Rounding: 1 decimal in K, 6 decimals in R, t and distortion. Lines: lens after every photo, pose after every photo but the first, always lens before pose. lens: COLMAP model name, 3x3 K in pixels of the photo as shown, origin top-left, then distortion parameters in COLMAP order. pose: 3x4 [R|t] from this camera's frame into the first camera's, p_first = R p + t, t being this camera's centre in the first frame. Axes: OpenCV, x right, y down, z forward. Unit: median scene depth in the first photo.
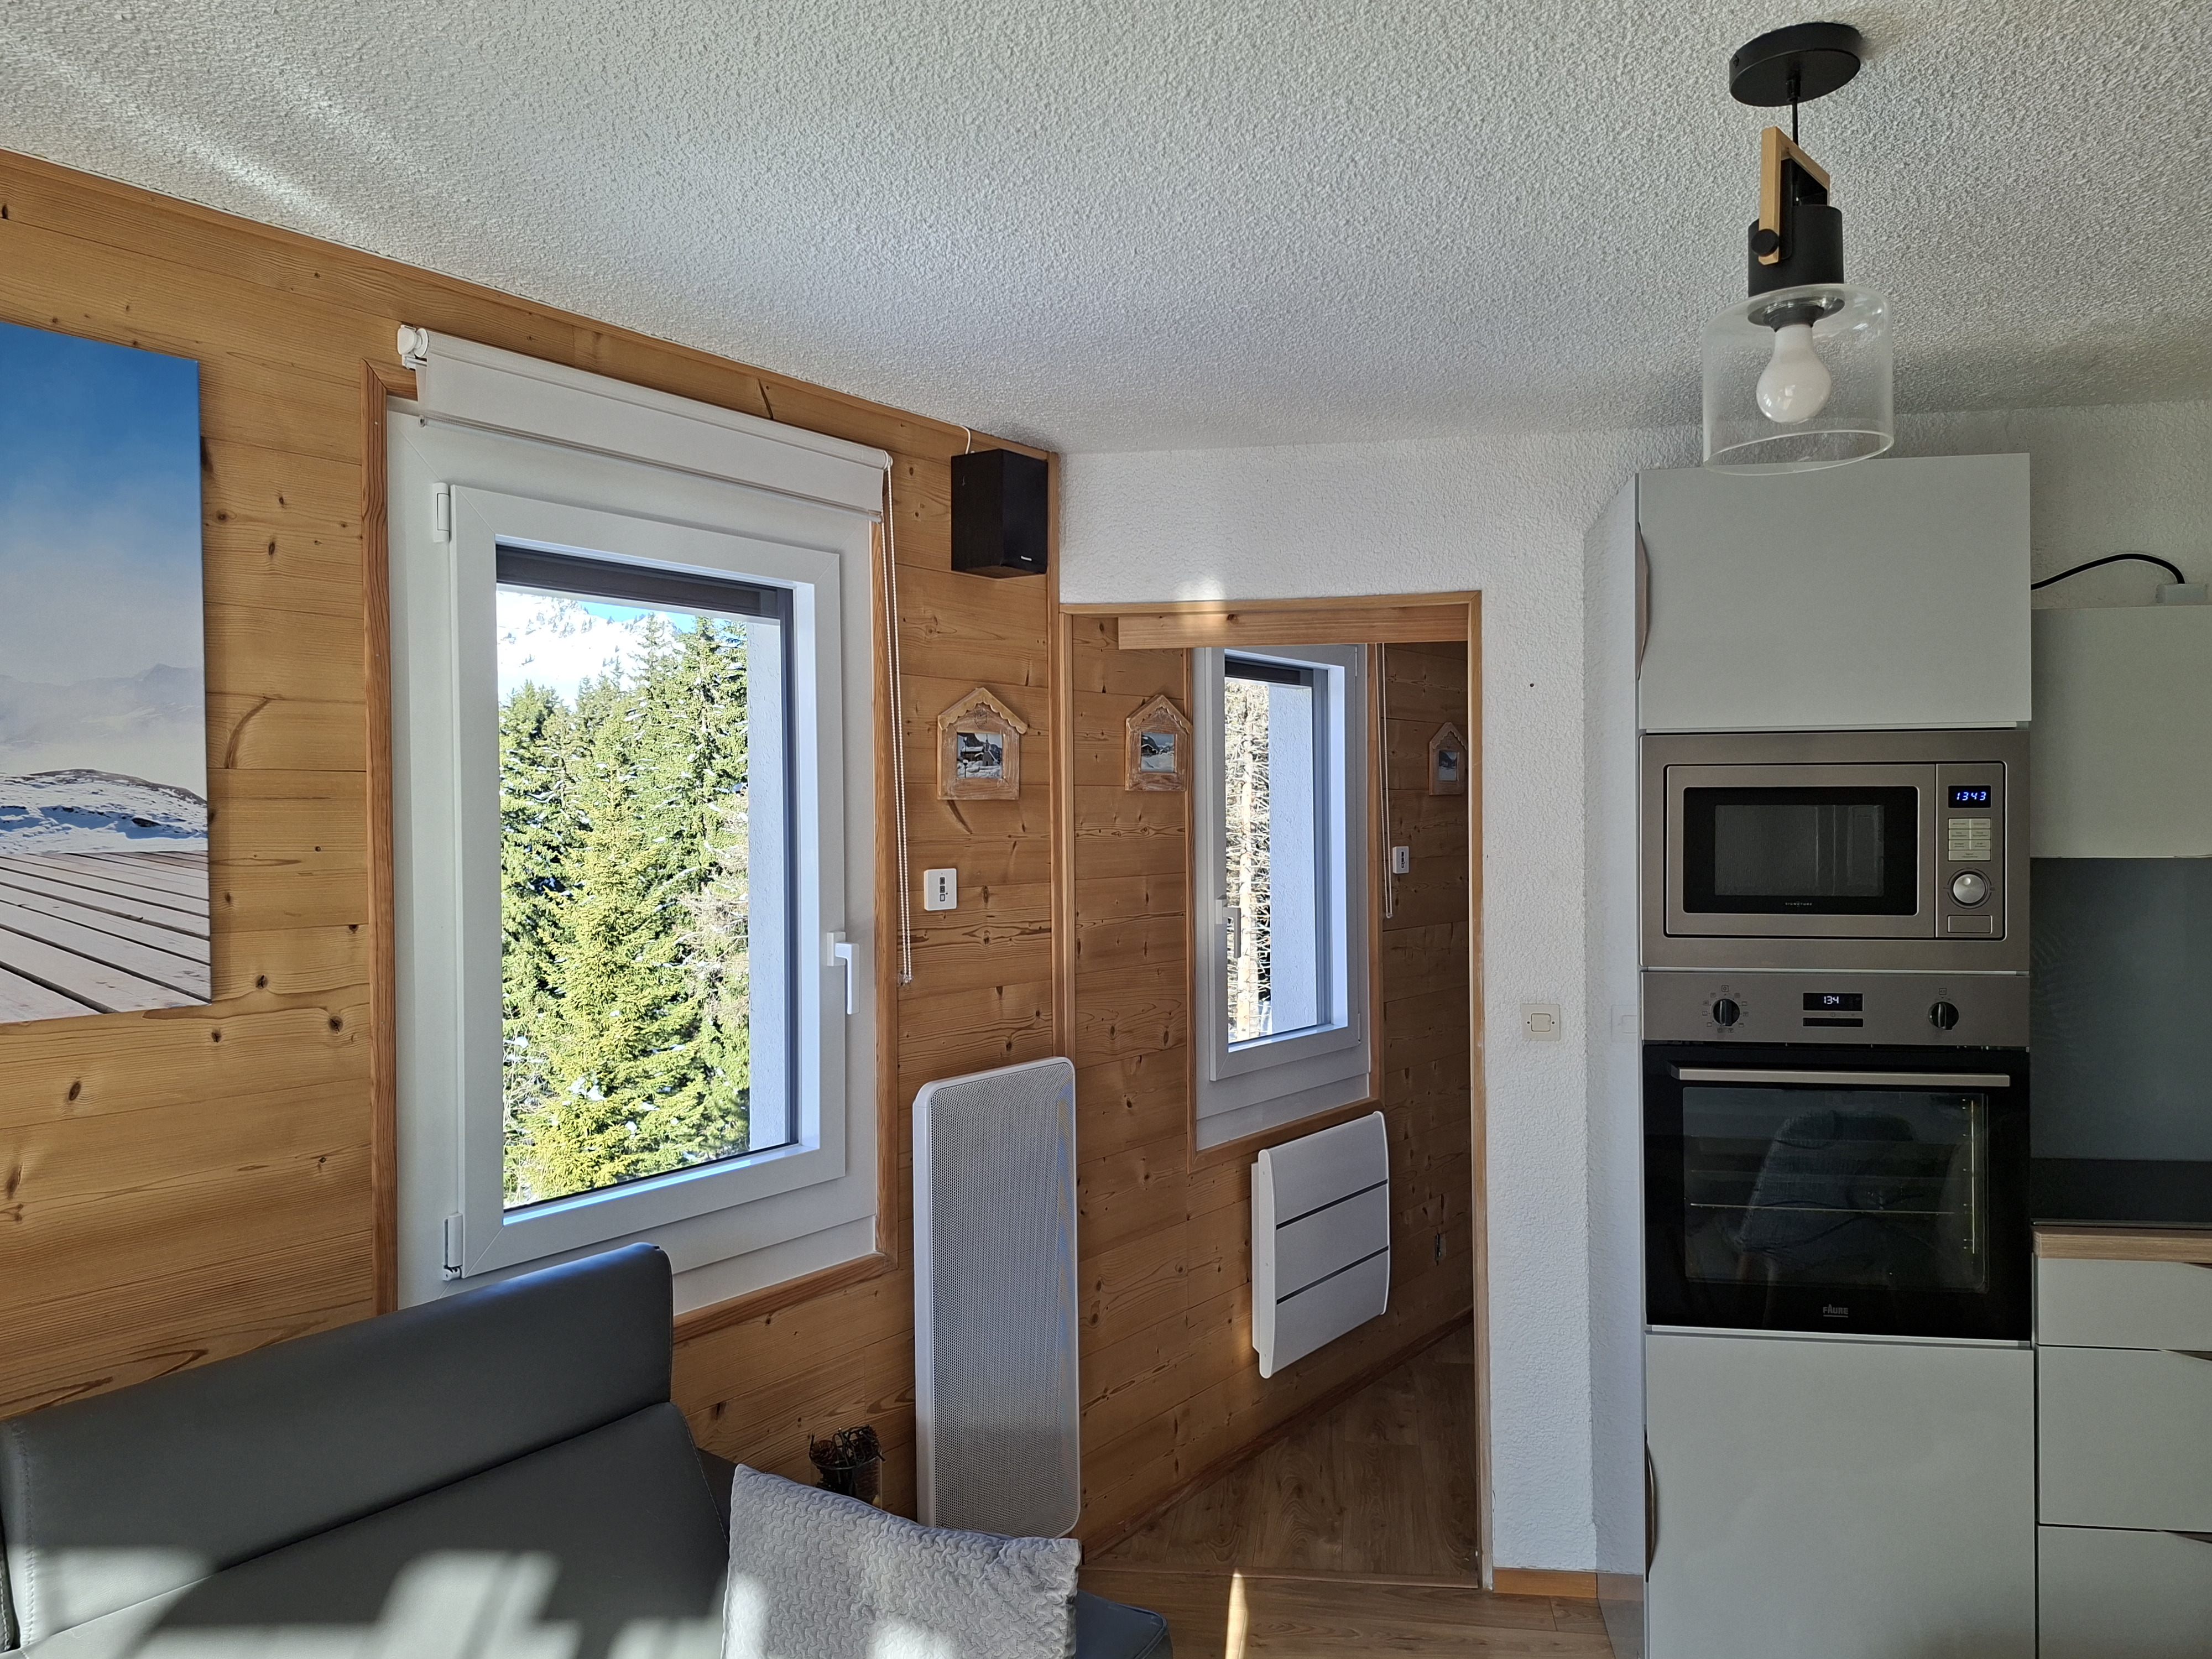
lens RADIAL K [[1534.3, 0, 1123.8], [0, 1534.3, 835.6], [0, 0, 1]] dist [0.089176, -0.071591]
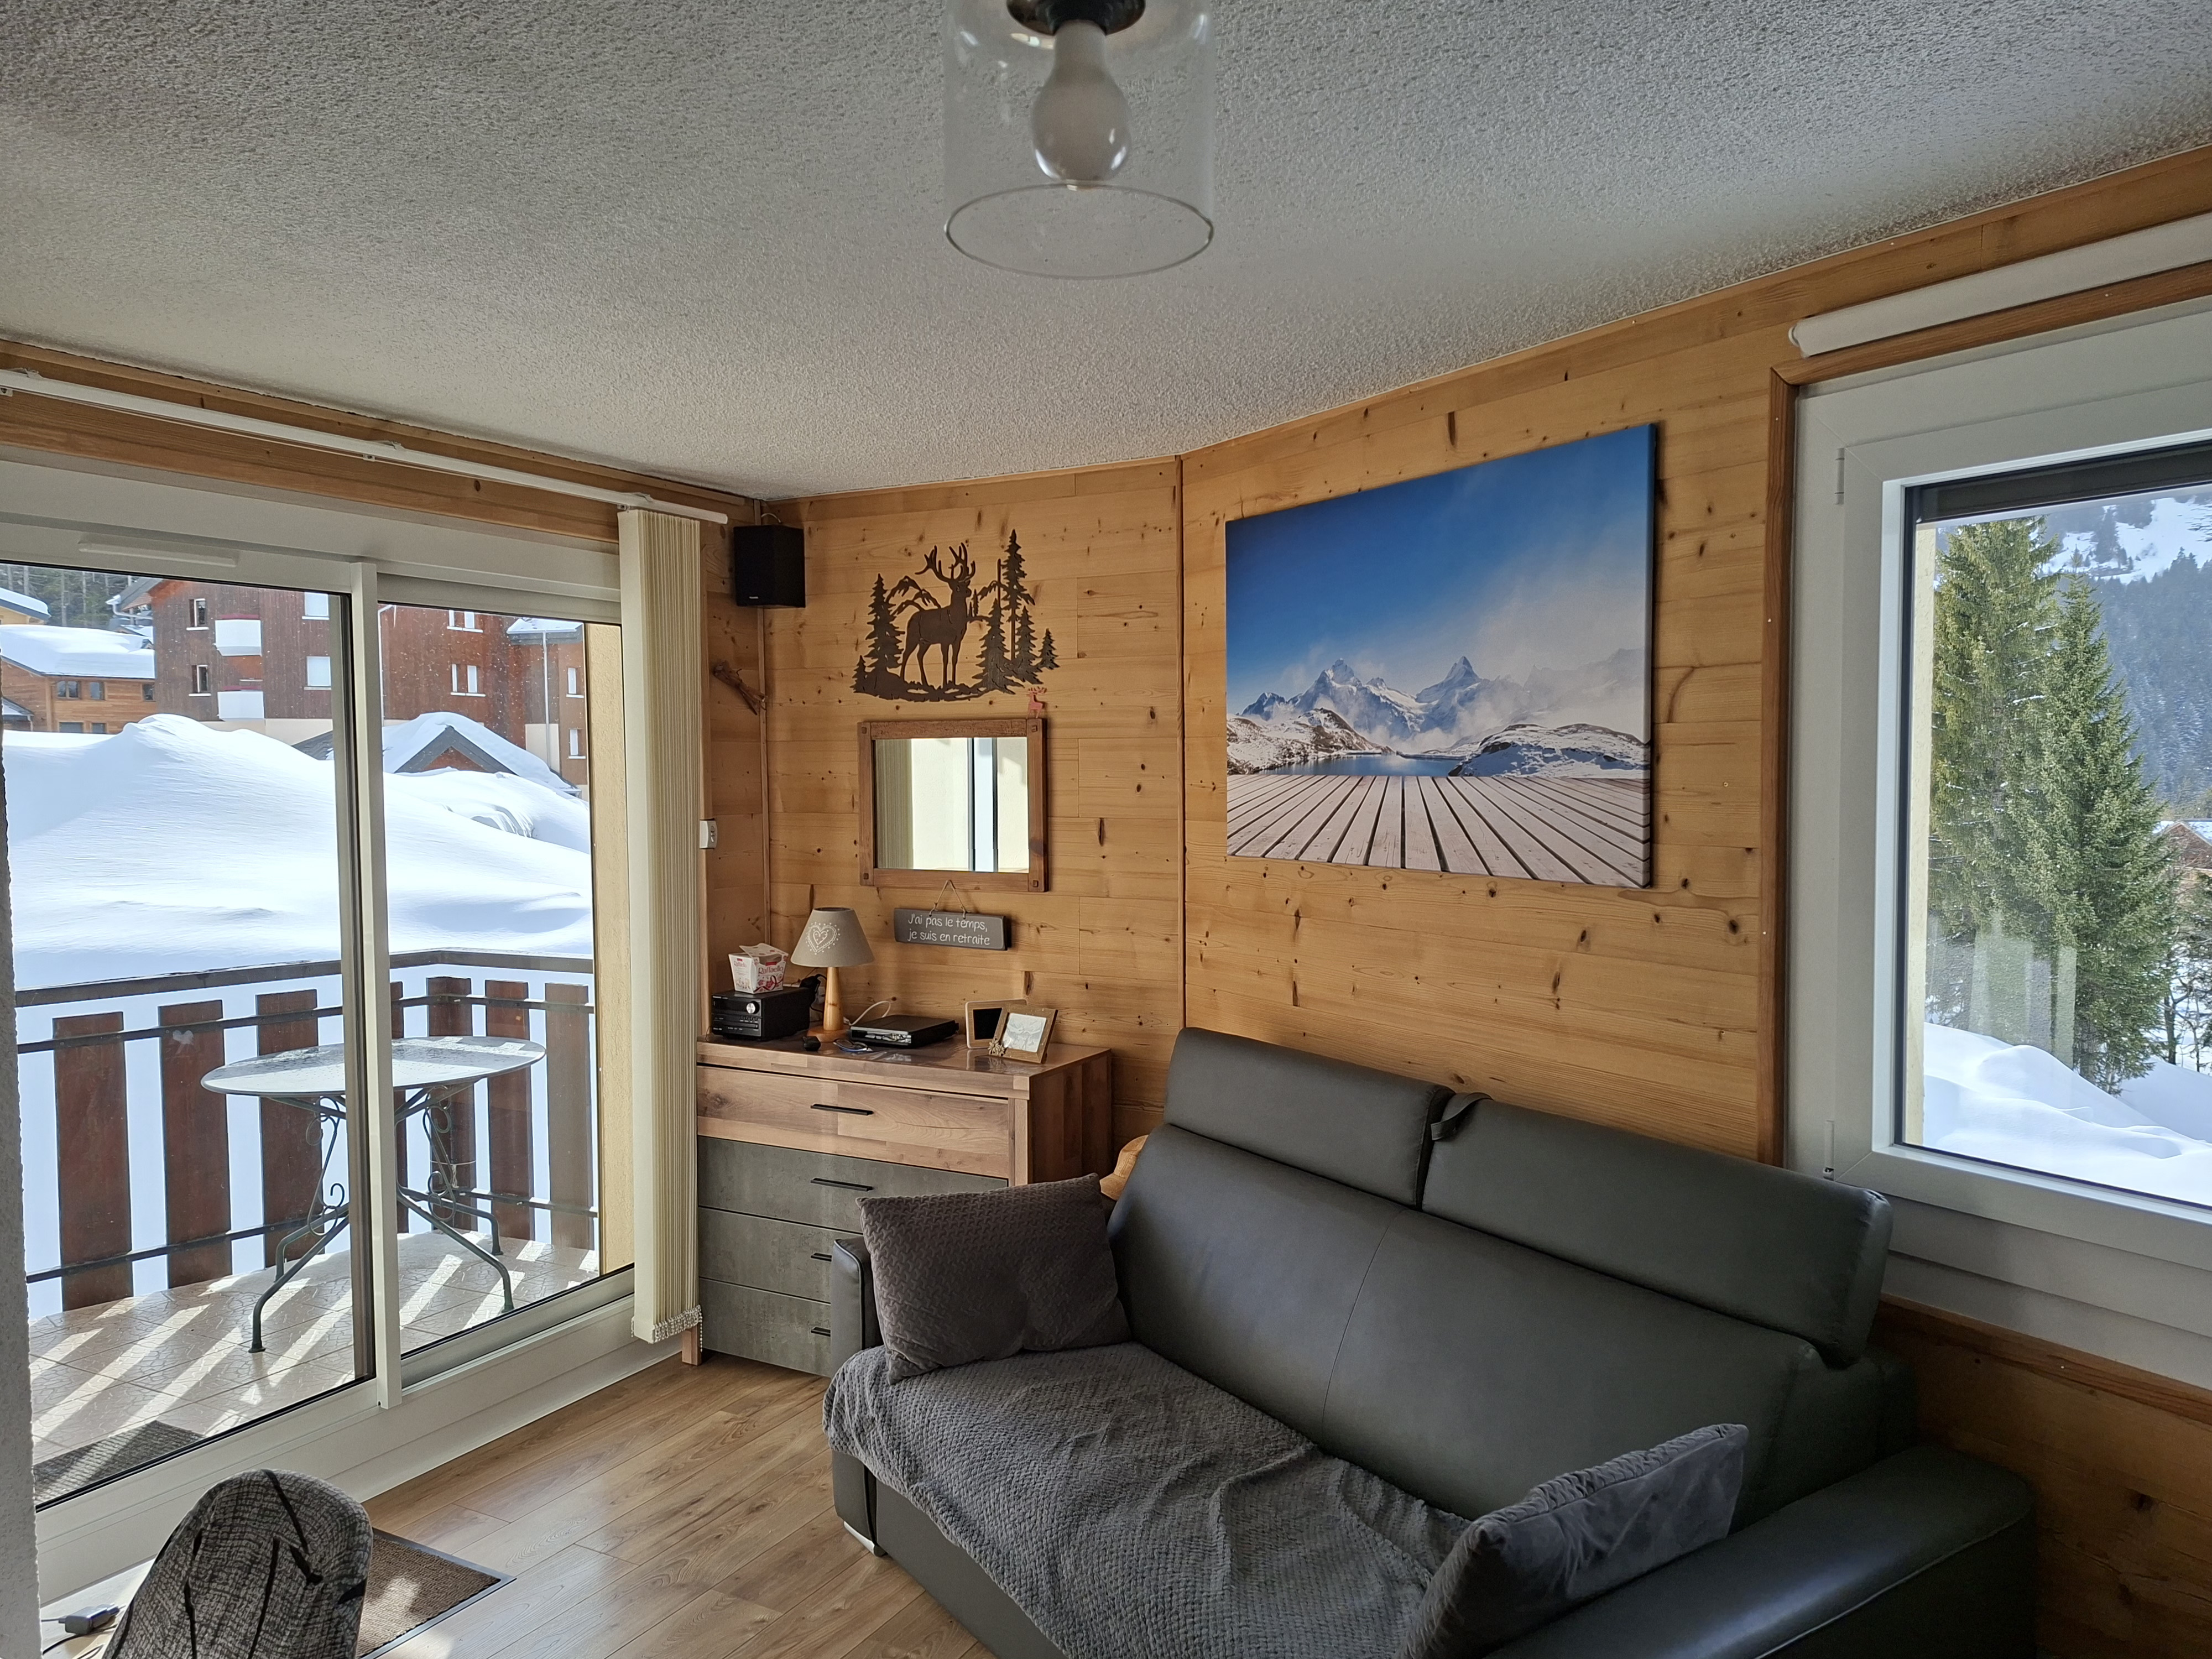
lens RADIAL K [[1534.3, 0, 1129.6], [0, 1534.3, 831.7], [0, 0, 1]] dist [0.089176, -0.071591]
pose [[-0.322622, 0.057511, -0.944779, 0.537973], [0.000545, 0.998164, 0.060574, -0.017081], [0.946528, 0.019028, -0.322061, 0.634182]]
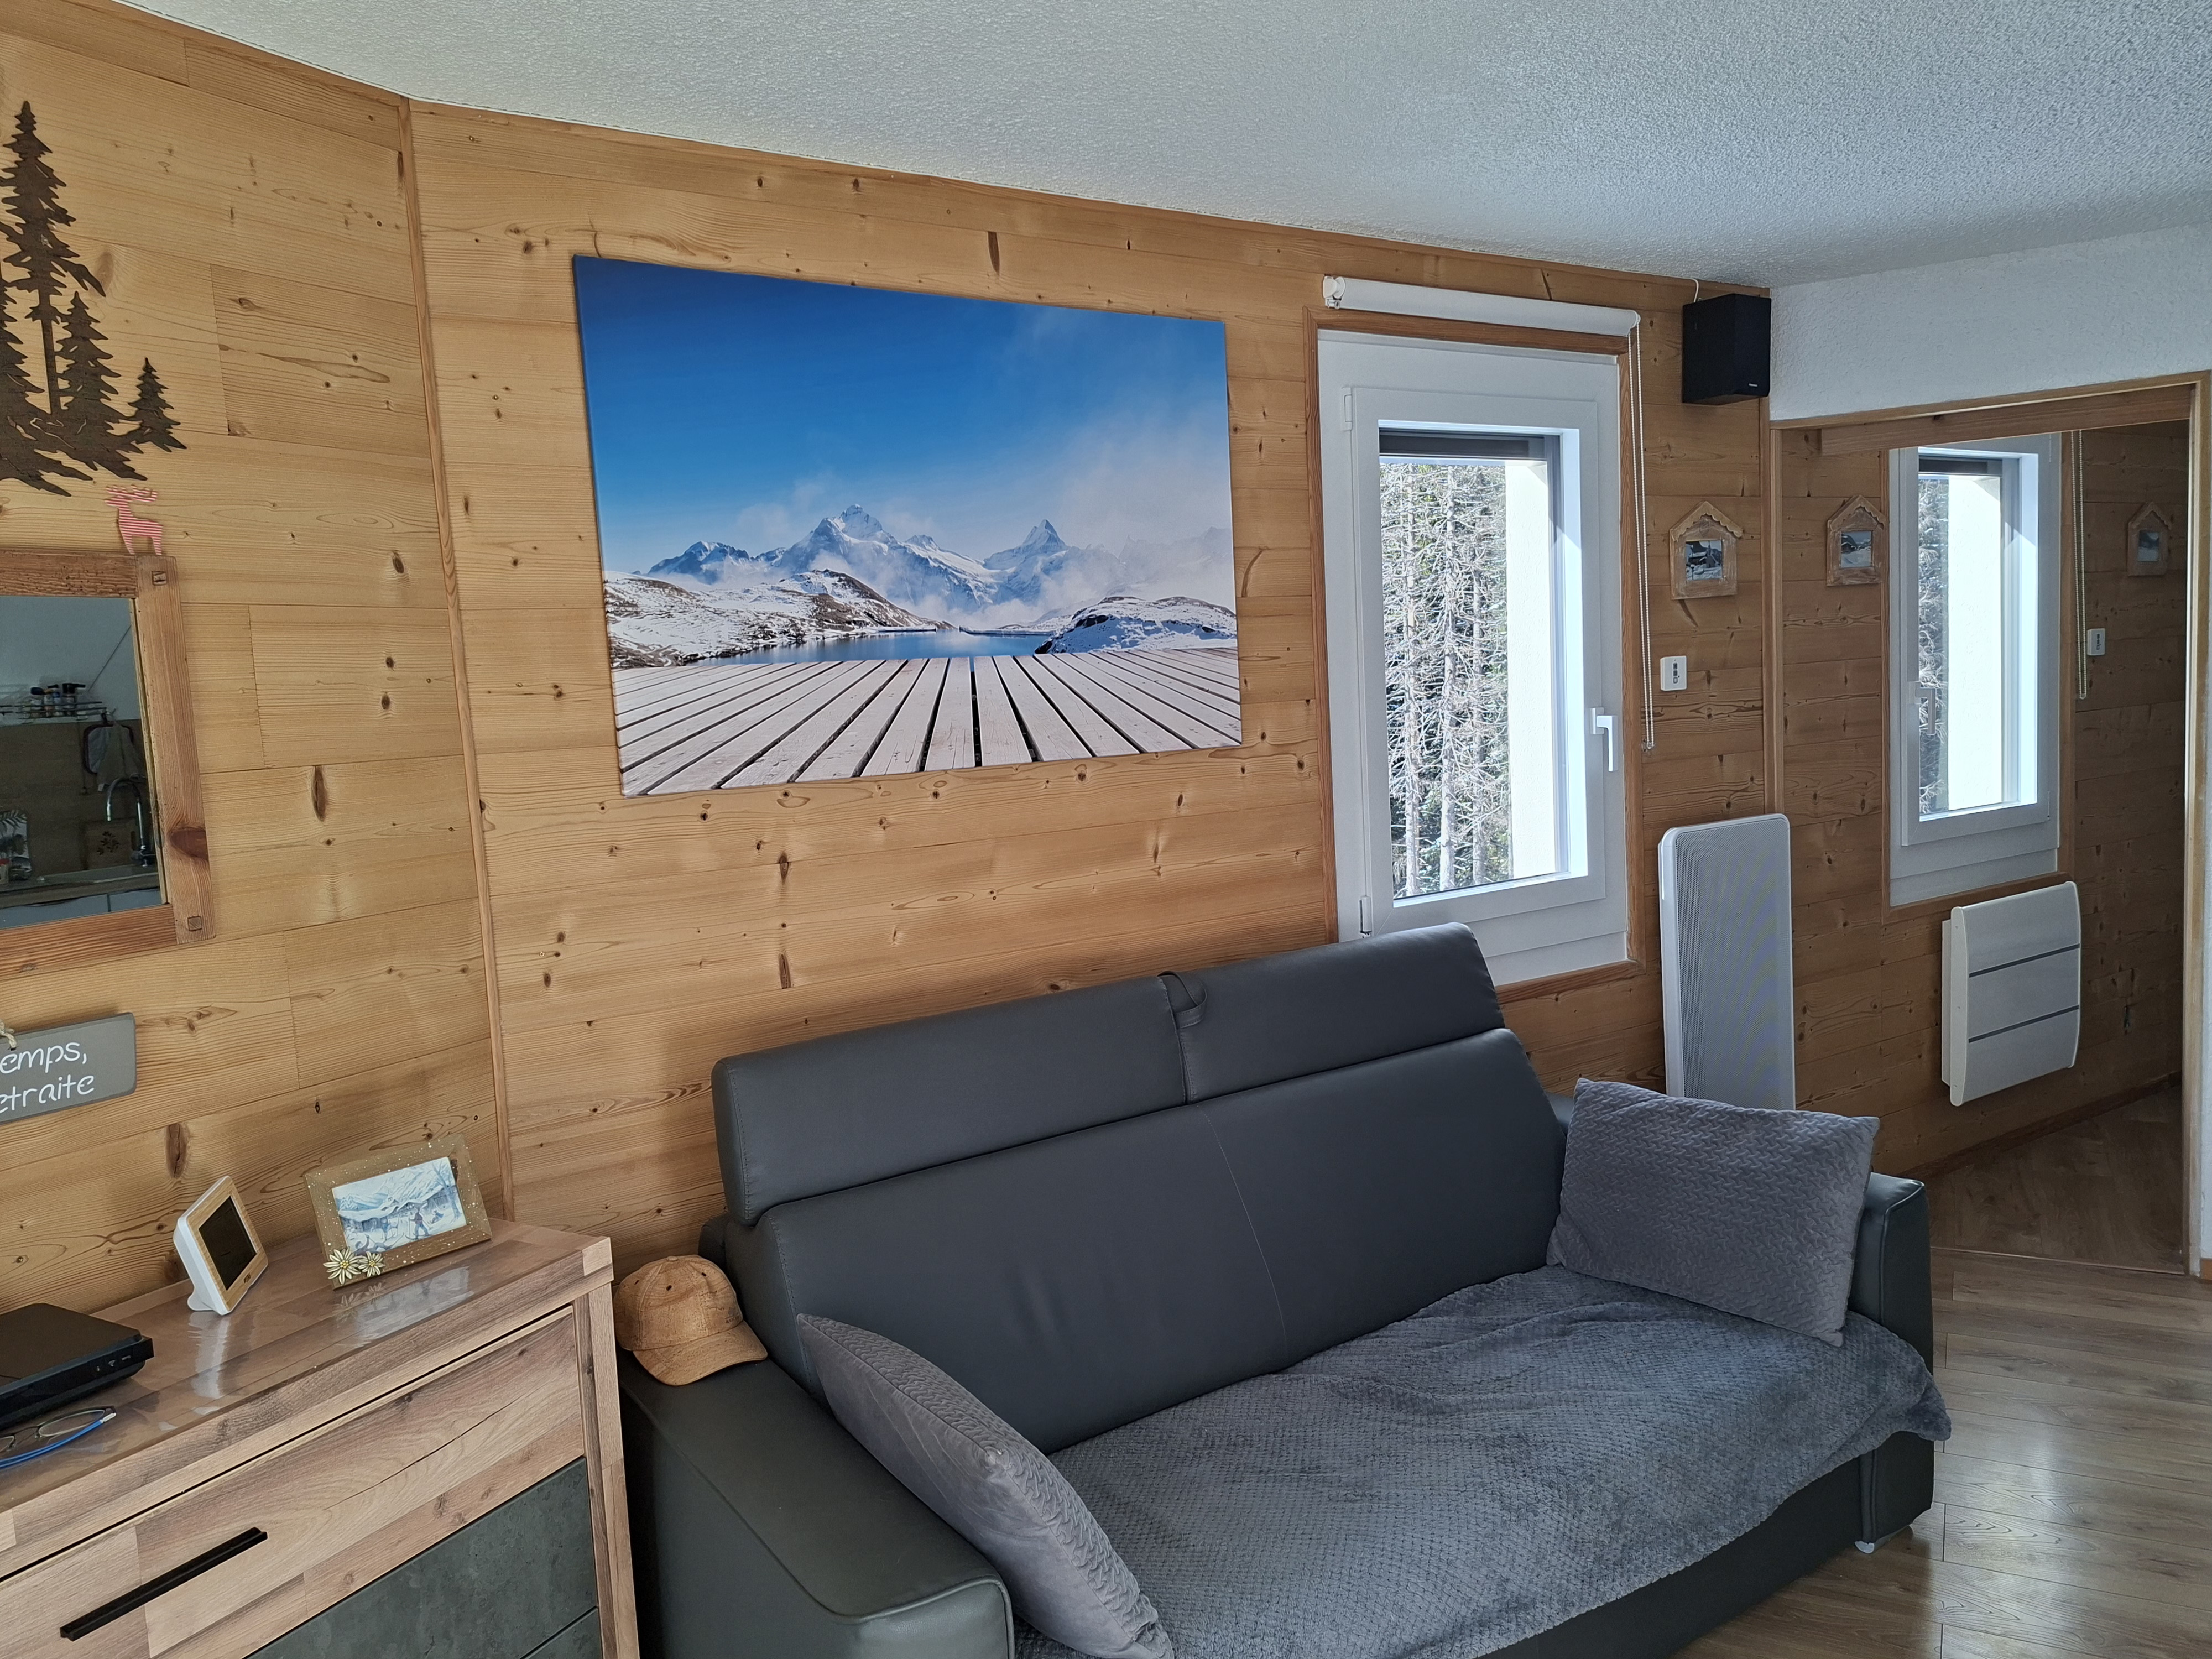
lens RADIAL K [[1534.3, 0, 1150.3], [0, 1534.3, 813.7], [0, 0, 1]] dist [0.089176, -0.071591]
pose [[0.944852, -0.003057, -0.327484, -0.107475], [0.034120, 0.995434, 0.089150, 0.021714], [0.325716, -0.095407, 0.940641, -0.290285]]
